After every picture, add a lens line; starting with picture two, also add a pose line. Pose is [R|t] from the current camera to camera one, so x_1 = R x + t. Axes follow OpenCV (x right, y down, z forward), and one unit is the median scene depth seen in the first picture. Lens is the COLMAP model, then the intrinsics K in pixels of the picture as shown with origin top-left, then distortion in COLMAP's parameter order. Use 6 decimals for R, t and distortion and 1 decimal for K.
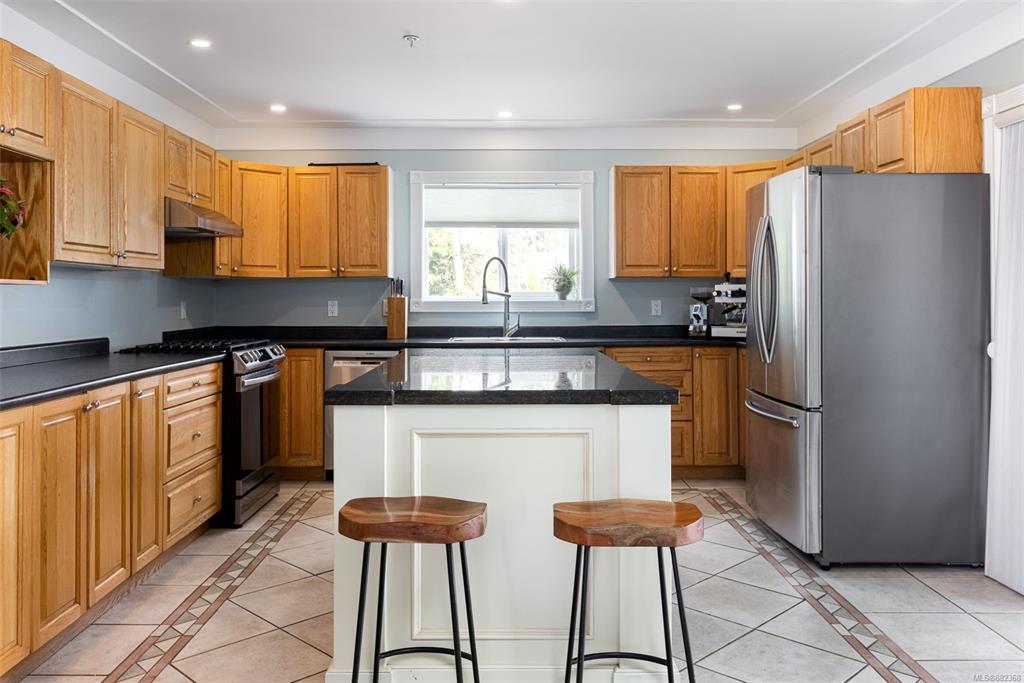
lens RADIAL K [[861.4, 0, 492.5], [0, 861.4, 258.4], [0, 0, 1]] dist [0.019490, -0.013411]
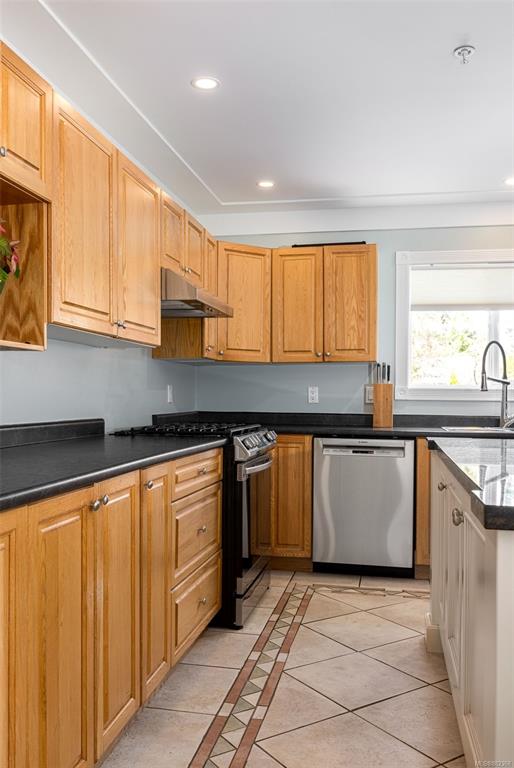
lens RADIAL K [[674.4, 0, 257.9], [0, 674.4, 383.8], [0, 0, 1]] dist [-0.008734, 0.034694]
pose [[0.986664, 0.008142, -0.162568, -0.161854], [-0.004227, 0.999693, 0.024415, 0.035544], [0.162717, -0.023402, 0.986395, 0.308766]]
